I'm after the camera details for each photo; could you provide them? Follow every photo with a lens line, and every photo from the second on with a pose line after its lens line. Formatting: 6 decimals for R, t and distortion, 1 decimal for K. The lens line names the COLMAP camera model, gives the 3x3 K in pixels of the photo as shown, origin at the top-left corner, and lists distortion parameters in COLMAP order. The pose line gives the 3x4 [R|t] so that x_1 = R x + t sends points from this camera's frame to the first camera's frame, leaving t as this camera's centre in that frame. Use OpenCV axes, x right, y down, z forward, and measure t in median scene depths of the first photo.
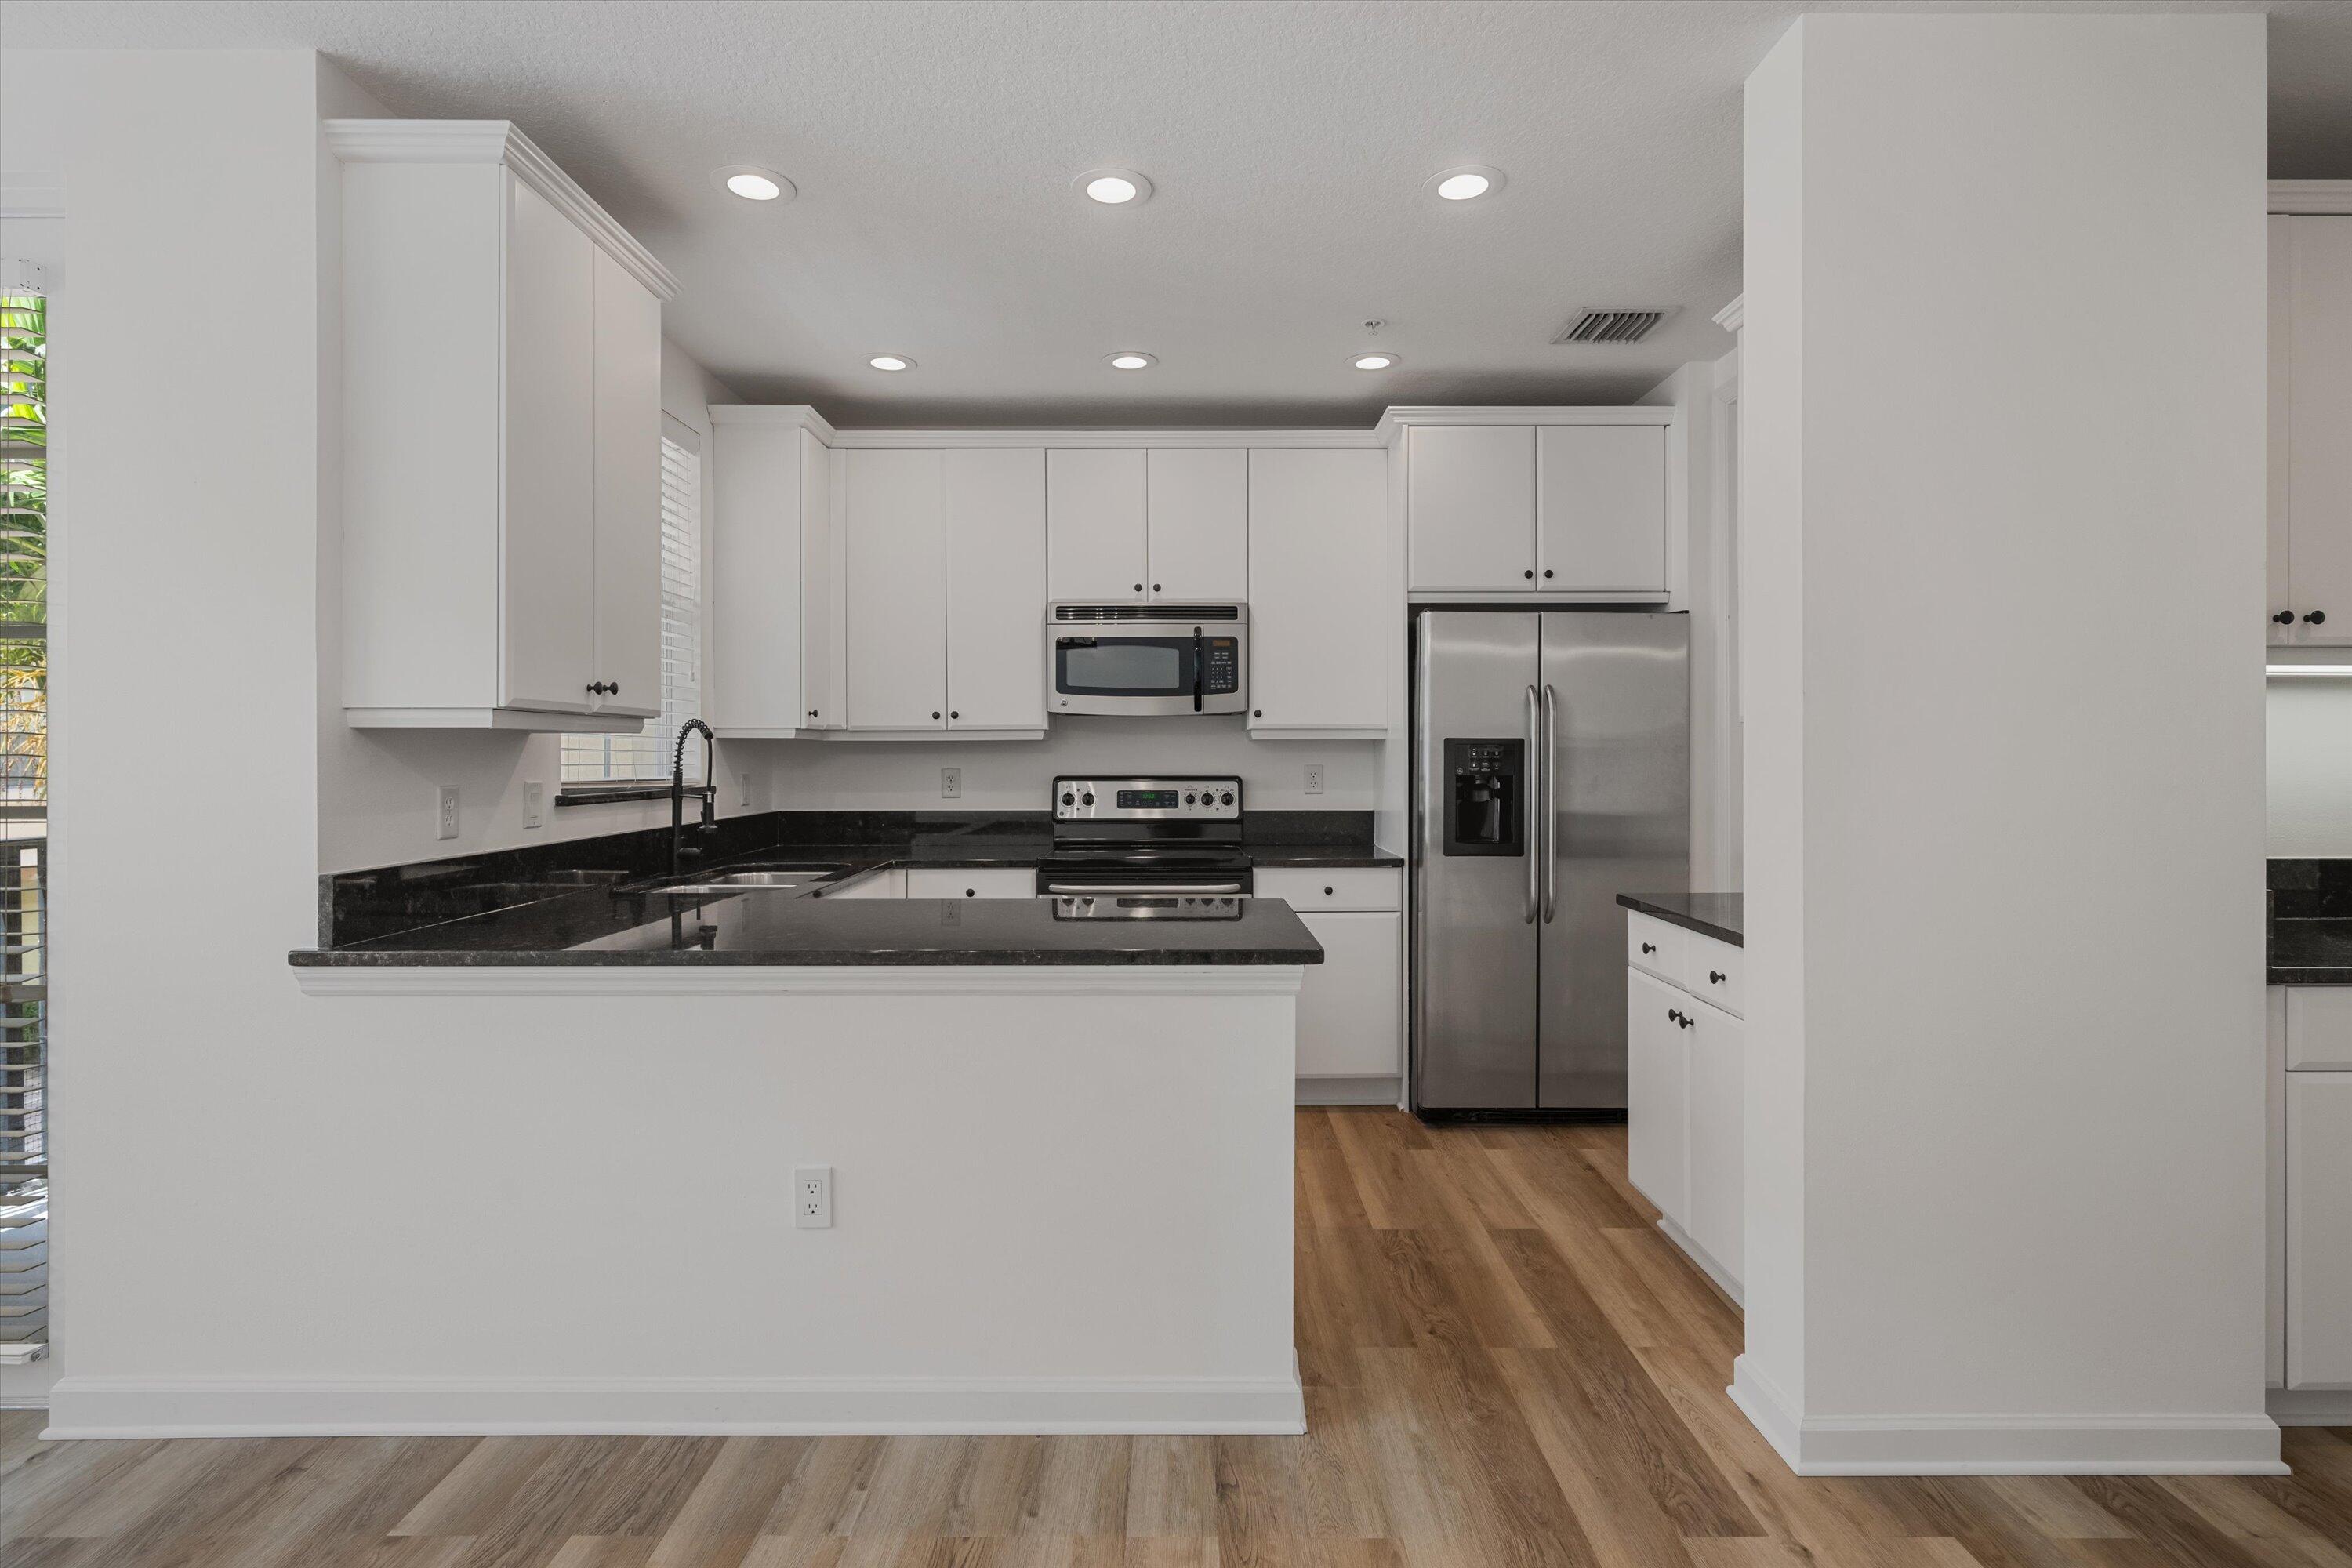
lens RADIAL K [[1160.3, 0, 1185.2], [0, 1160.3, 754.2], [0, 0, 1]] dist [0.001179, -0.000280]
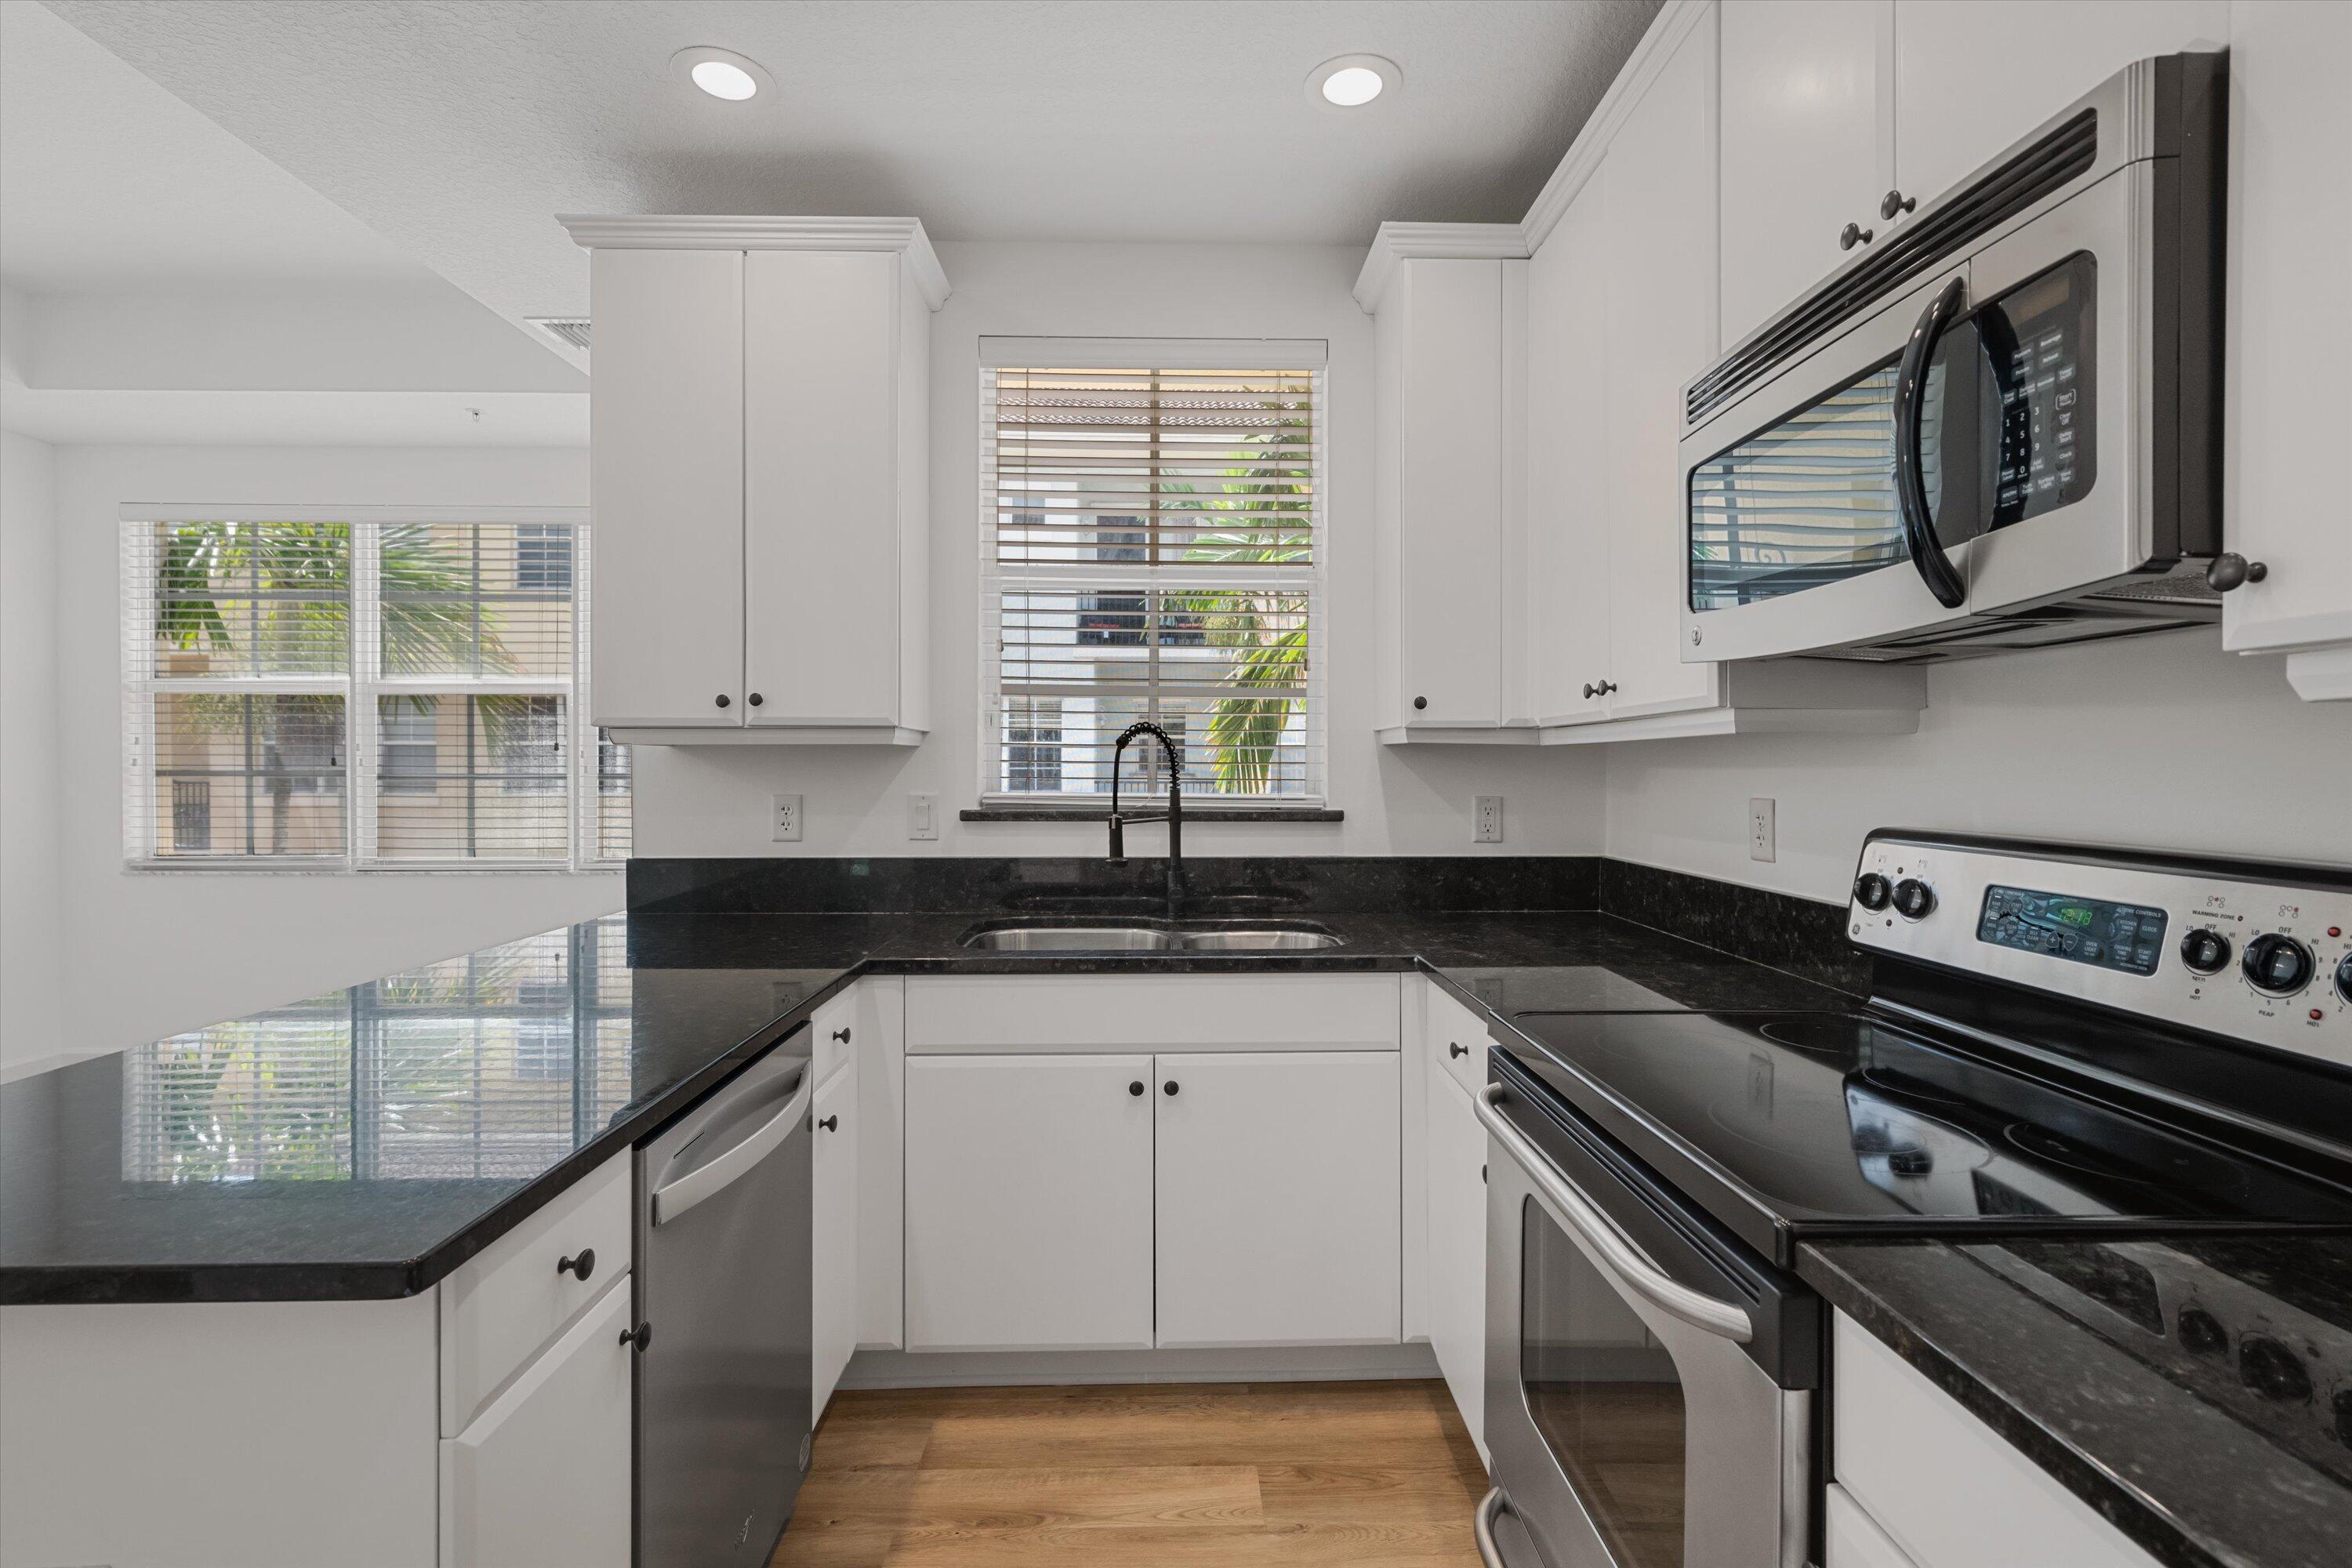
lens RADIAL K [[1056.5, 0, 1177.0], [0, 1056.5, 775.9], [0, 0, 1]] dist [0.004926, -0.000526]
pose [[0.014863, 0.011899, -0.999819, 0.260659], [0.000524, 0.999929, 0.011908, -0.002329], [0.999889, -0.000701, 0.014856, 0.873923]]
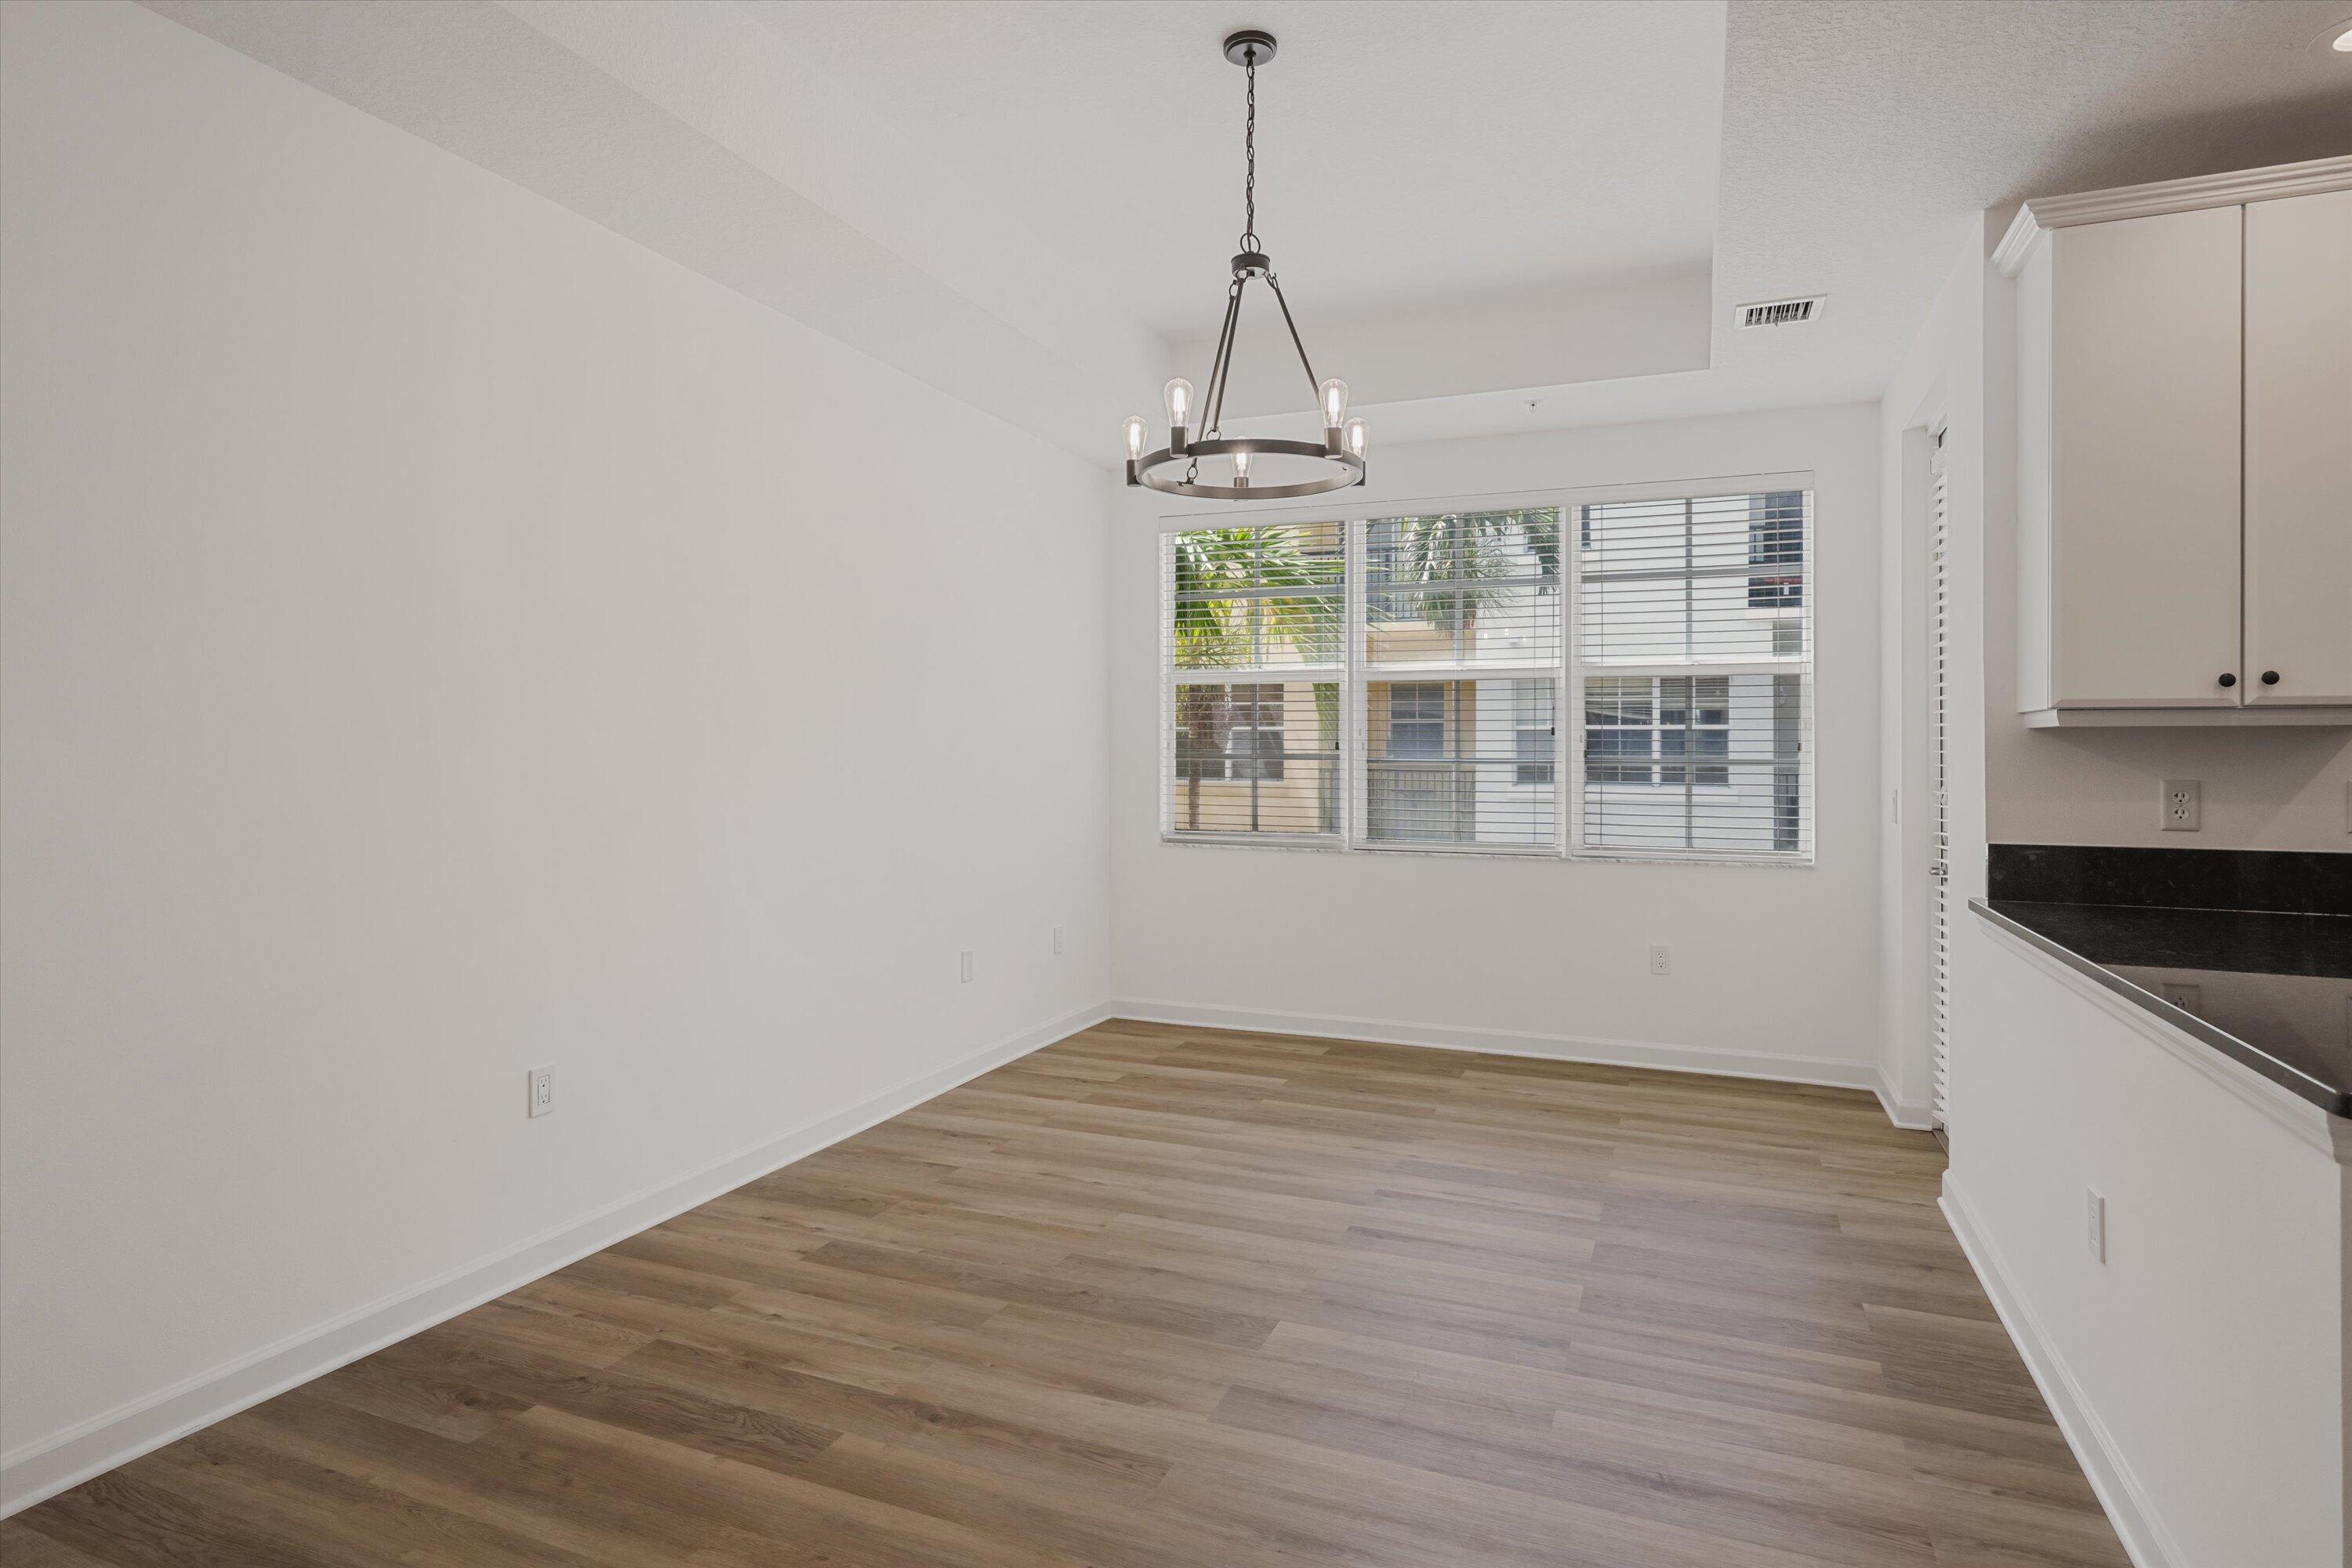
lens RADIAL K [[1251.9, 0, 1179.1], [0, 1251.9, 743.2], [0, 0, 1]] dist [0.002158, 0.000974]
pose [[-0.386272, -0.006667, -0.922361, 0.488112], [-0.002082, 0.999978, -0.006356, 0.001757], [0.922383, -0.000535, -0.386277, 0.385733]]
